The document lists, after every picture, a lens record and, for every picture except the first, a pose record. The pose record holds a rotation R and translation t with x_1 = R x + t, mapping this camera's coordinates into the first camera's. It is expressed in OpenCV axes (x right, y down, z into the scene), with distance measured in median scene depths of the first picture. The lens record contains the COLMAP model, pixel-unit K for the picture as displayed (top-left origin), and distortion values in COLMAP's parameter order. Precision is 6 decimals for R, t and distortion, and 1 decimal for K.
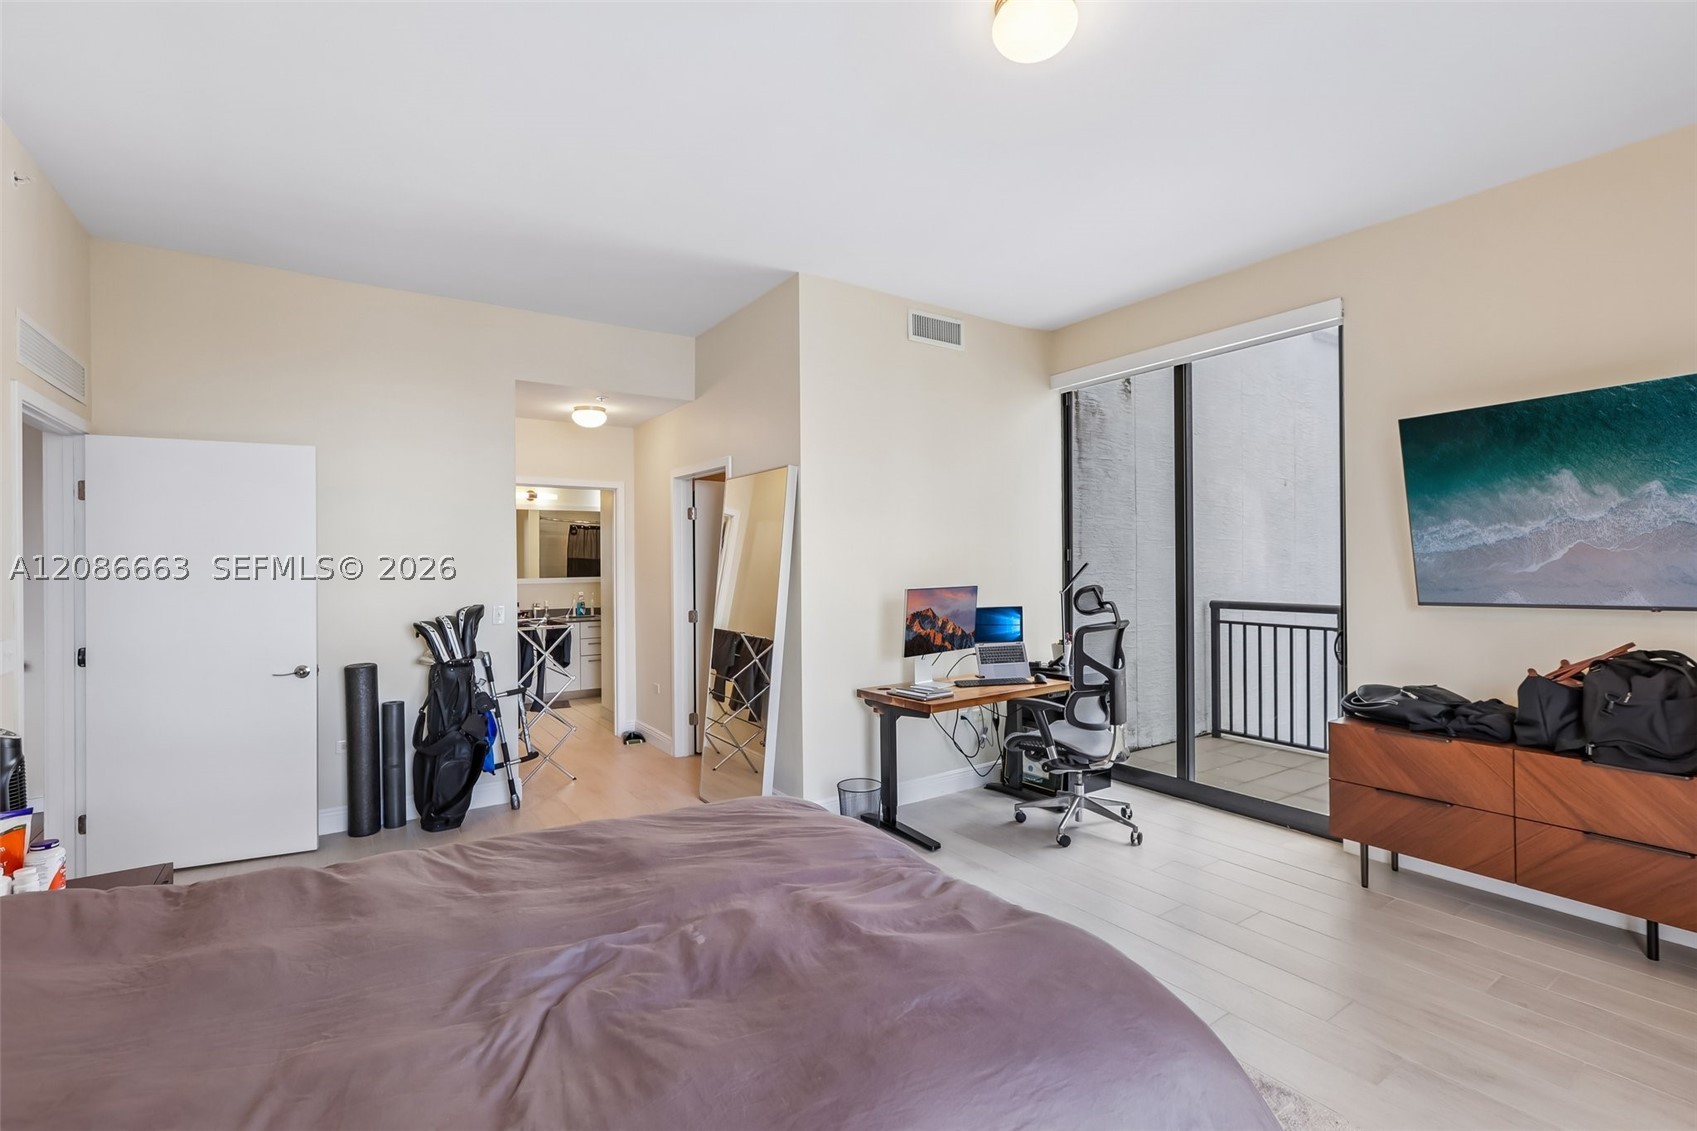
lens RADIAL K [[762.7, 0, 848.1], [0, 762.7, 561.8], [0, 0, 1]] dist [0.000257, 0.001906]
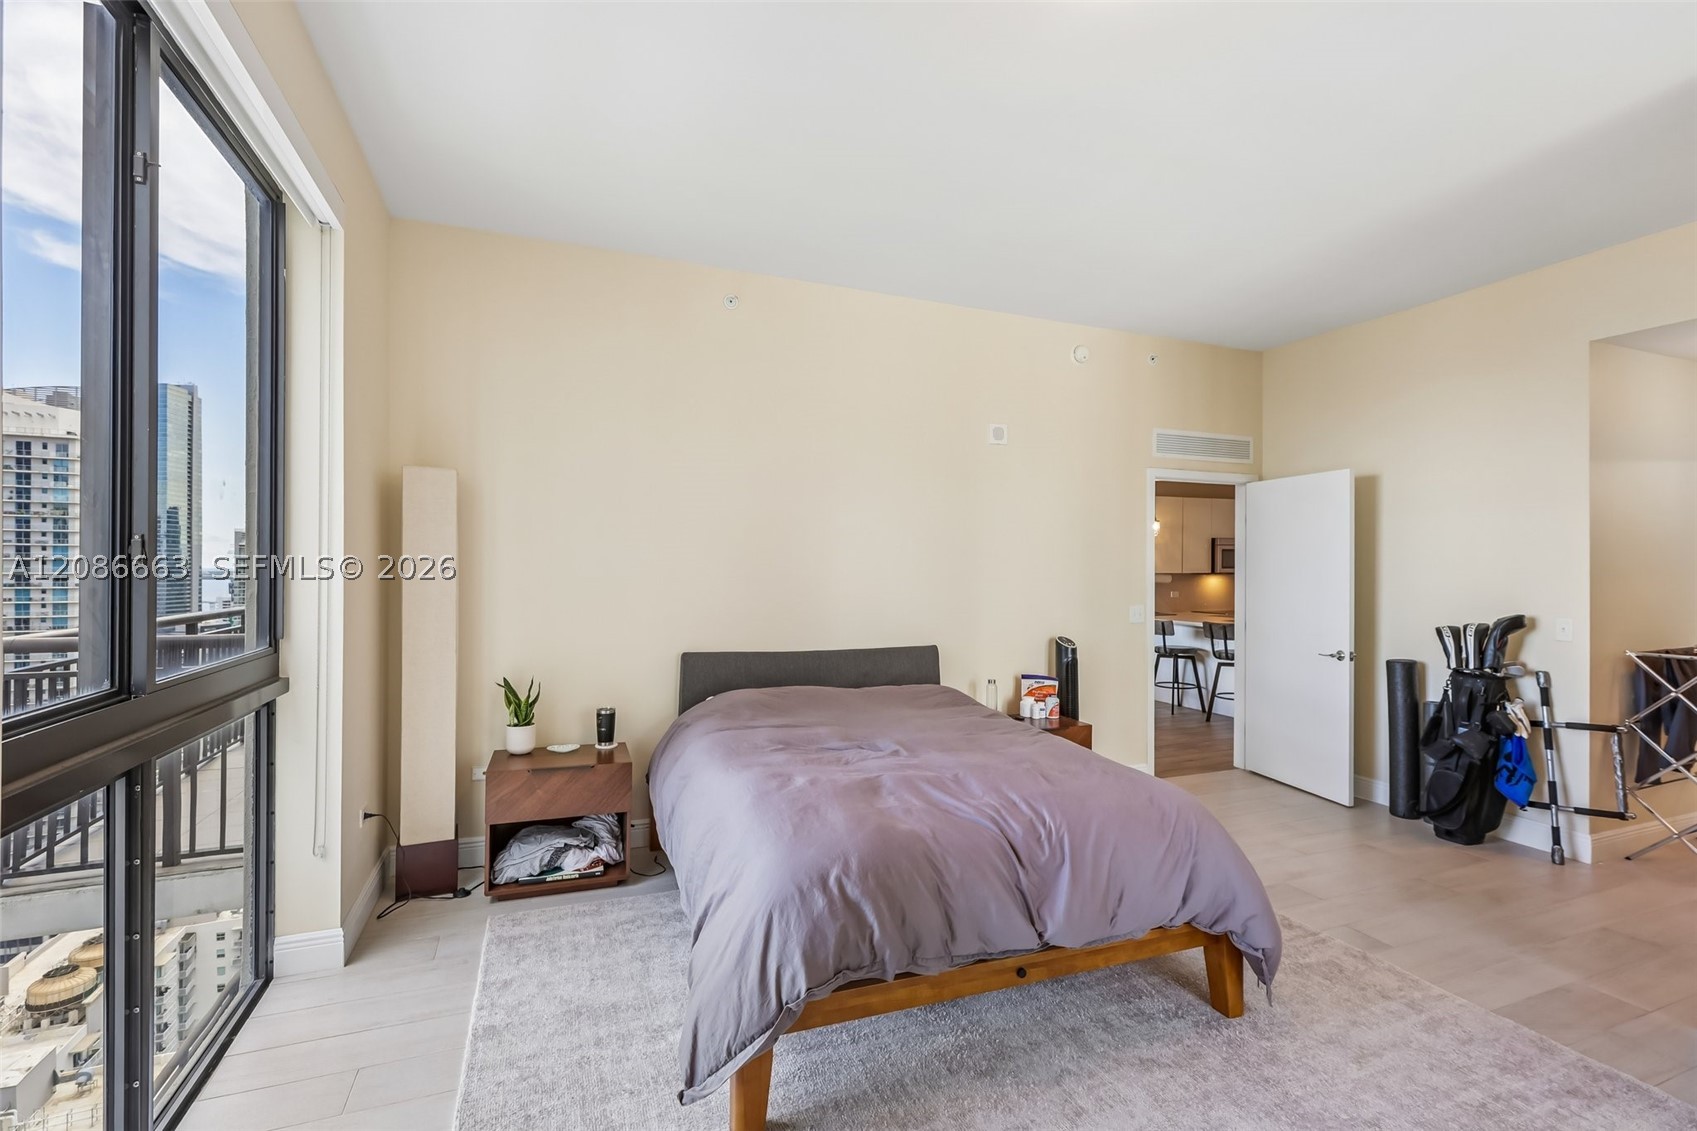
lens RADIAL K [[762.7, 0, 848.1], [0, 762.7, 561.8], [0, 0, 1]] dist [0.000257, 0.001906]
pose [[-0.208490, -0.001608, -0.978023, 0.548773], [-0.008424, 0.999965, 0.000152, 0.001168], [0.977988, 0.008271, -0.208496, 0.417949]]
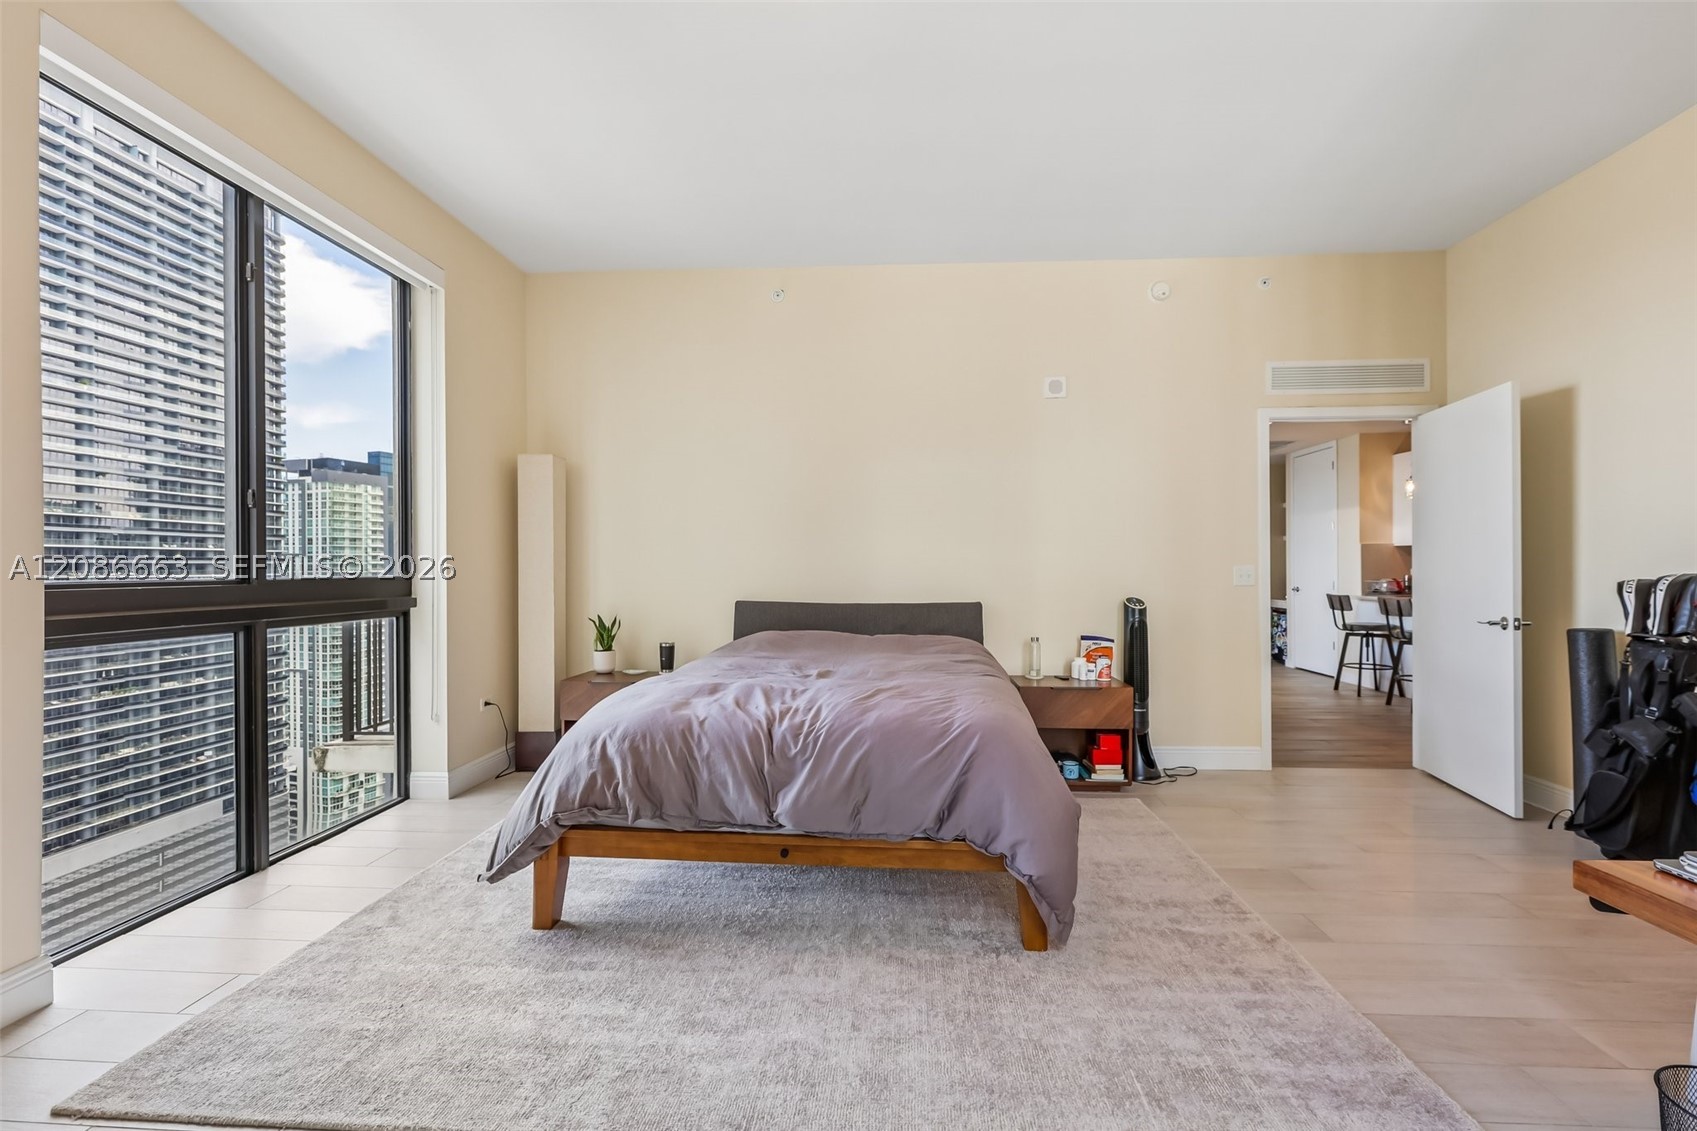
lens RADIAL K [[757.8, 0, 864.6], [0, 757.8, 566.7], [0, 0, 1]] dist [-0.000128, 0.000521]
pose [[-0.605969, 0.005847, -0.795467, 0.440045], [0.004252, 0.999983, 0.004111, 0.057654], [0.795477, -0.000891, -0.605983, 0.807712]]
